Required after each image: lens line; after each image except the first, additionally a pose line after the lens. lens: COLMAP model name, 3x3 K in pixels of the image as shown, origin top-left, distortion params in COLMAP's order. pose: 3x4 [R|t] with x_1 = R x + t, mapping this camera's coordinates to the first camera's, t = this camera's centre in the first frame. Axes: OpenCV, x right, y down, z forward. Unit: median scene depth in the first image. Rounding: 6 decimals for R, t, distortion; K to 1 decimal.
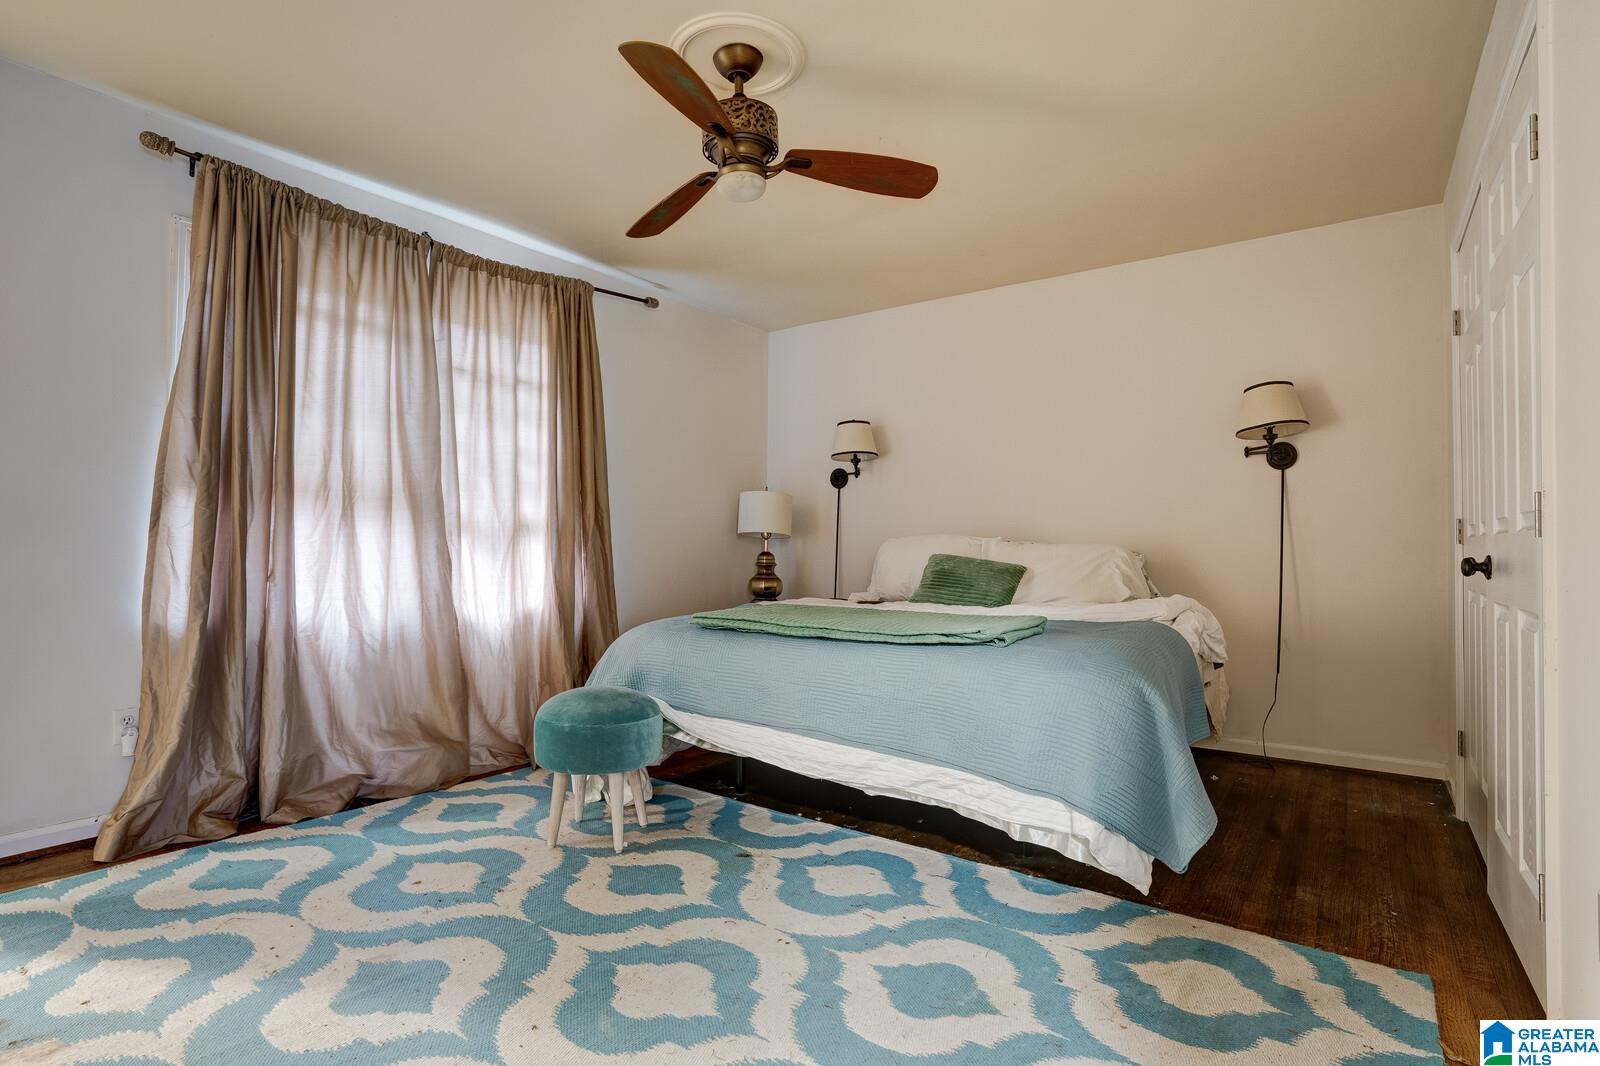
lens RADIAL K [[794.4, 0, 796.3], [0, 794.4, 537.8], [0, 0, 1]] dist [-0.017587, 0.000570]
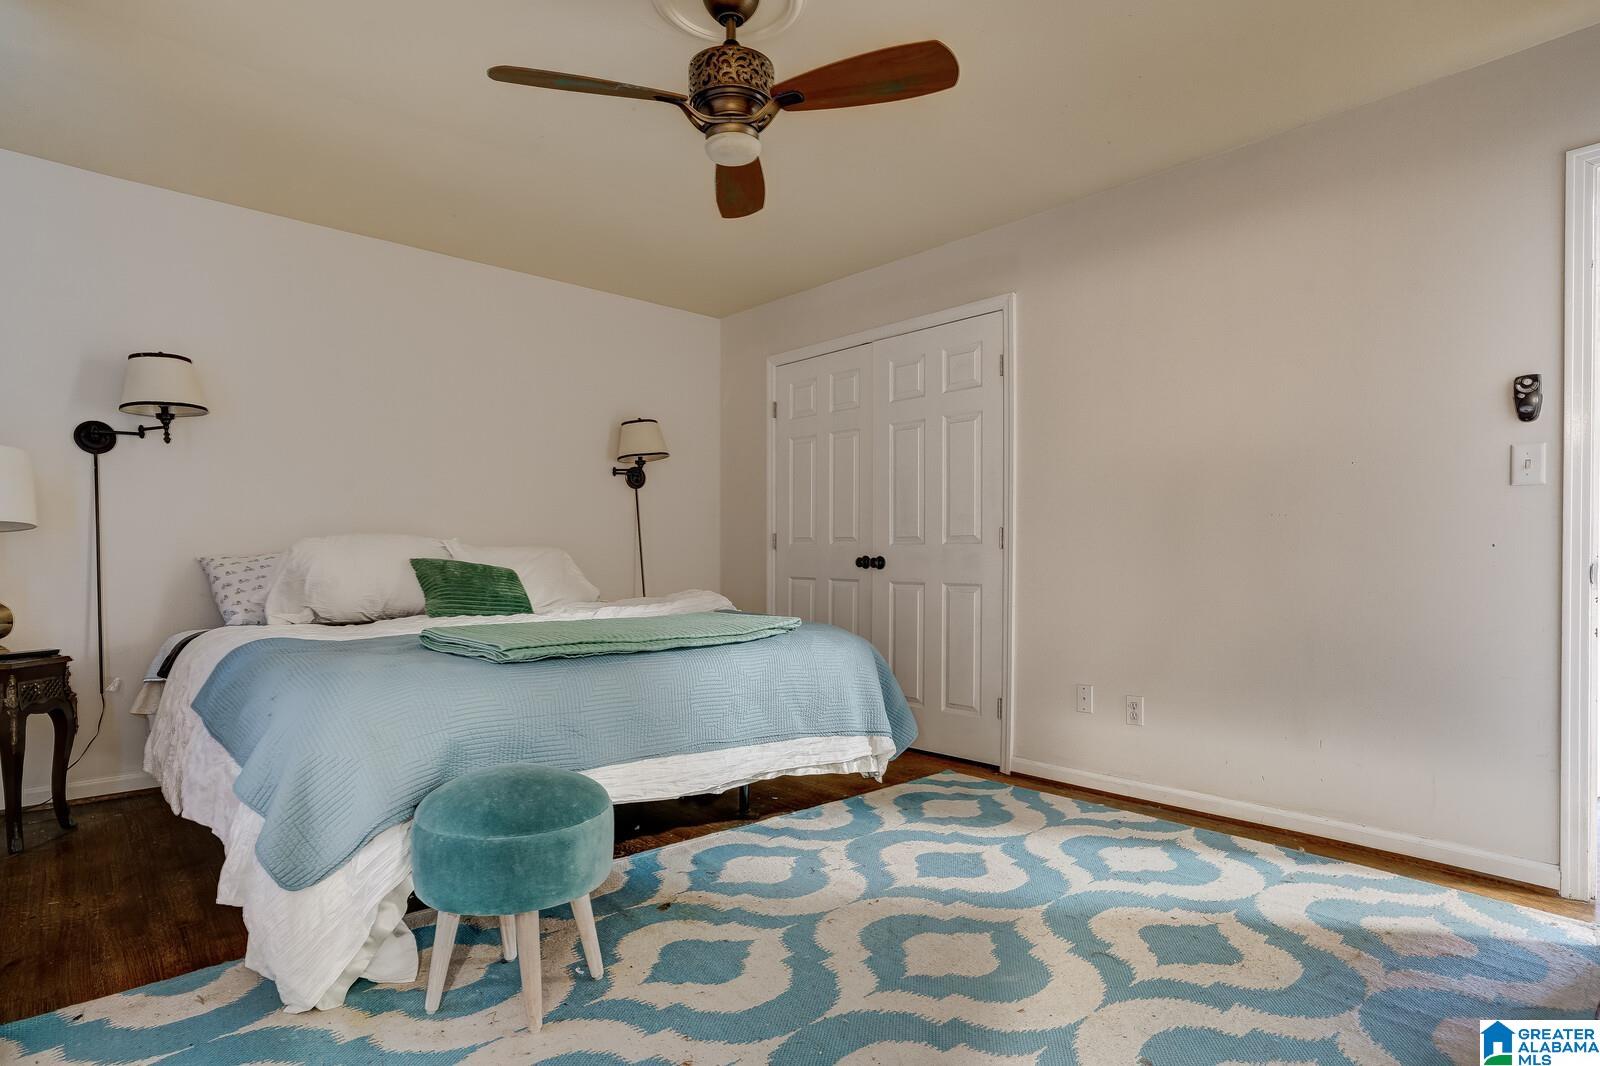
lens RADIAL K [[823.9, 0, 797.2], [0, 823.9, 542.6], [0, 0, 1]] dist [-0.004856, 0.000744]
pose [[0.207655, 0.003548, 0.978196, -0.948339], [-0.019517, 0.999809, 0.000516, -0.007540], [-0.978007, -0.019199, 0.207685, 0.684531]]
